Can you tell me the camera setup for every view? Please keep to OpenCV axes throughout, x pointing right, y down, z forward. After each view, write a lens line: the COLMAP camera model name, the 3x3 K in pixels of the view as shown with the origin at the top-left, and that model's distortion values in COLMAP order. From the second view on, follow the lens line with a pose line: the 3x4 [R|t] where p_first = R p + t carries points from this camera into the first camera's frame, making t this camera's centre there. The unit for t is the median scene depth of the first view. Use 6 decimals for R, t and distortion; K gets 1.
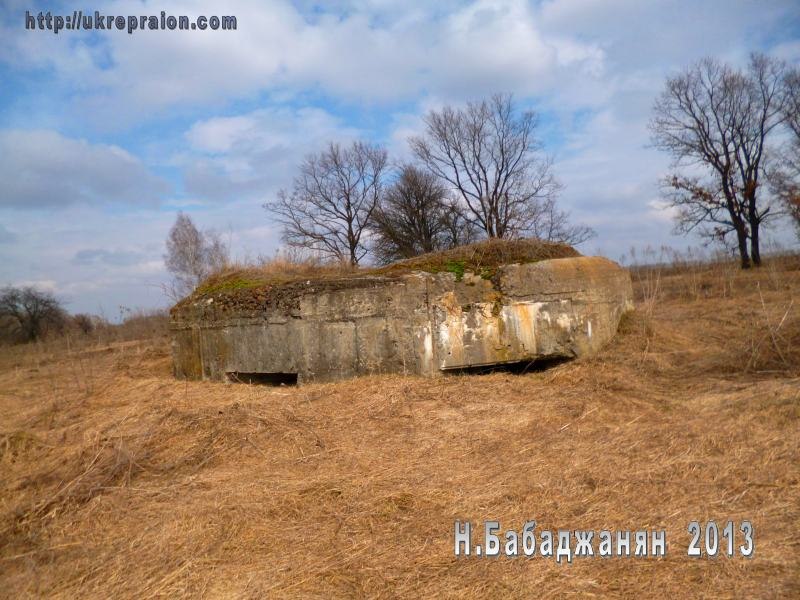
lens RADIAL K [[576.8, 0, 400.0], [0, 576.8, 300.0], [0, 0, 1]] dist [-0.057835, 0.002650]
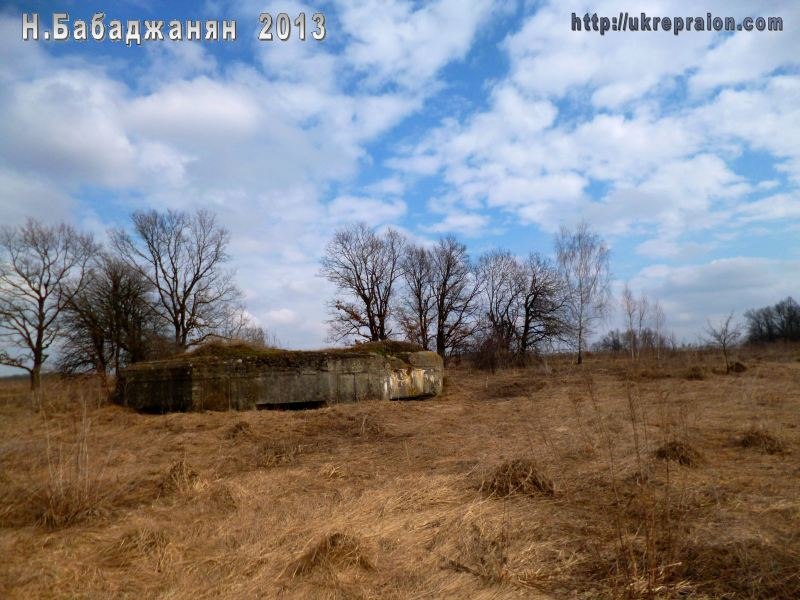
lens RADIAL K [[576.8, 0, 400.0], [0, 576.8, 300.0], [0, 0, 1]] dist [-0.057835, 0.002650]
pose [[0.753236, 0.135688, 0.643602, -1.309302], [-0.021946, 0.983130, -0.181585, 0.145847], [-0.657384, 0.122651, 0.743508, -0.649733]]
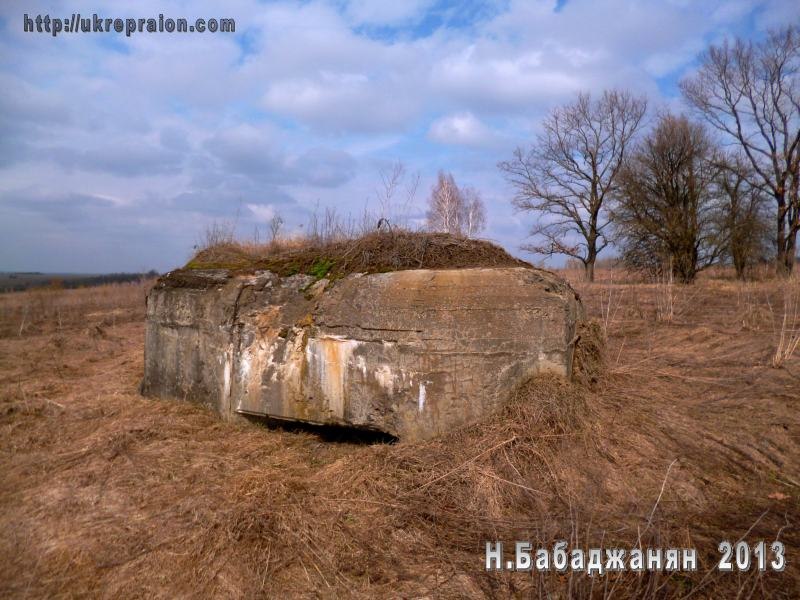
lens RADIAL K [[576.8, 0, 400.0], [0, 576.8, 300.0], [0, 0, 1]] dist [-0.057835, 0.002650]
pose [[0.856026, 0.105396, -0.506074, 0.589574], [-0.068600, 0.993497, 0.090871, -0.098087], [0.512360, -0.043072, 0.857690, 0.484389]]
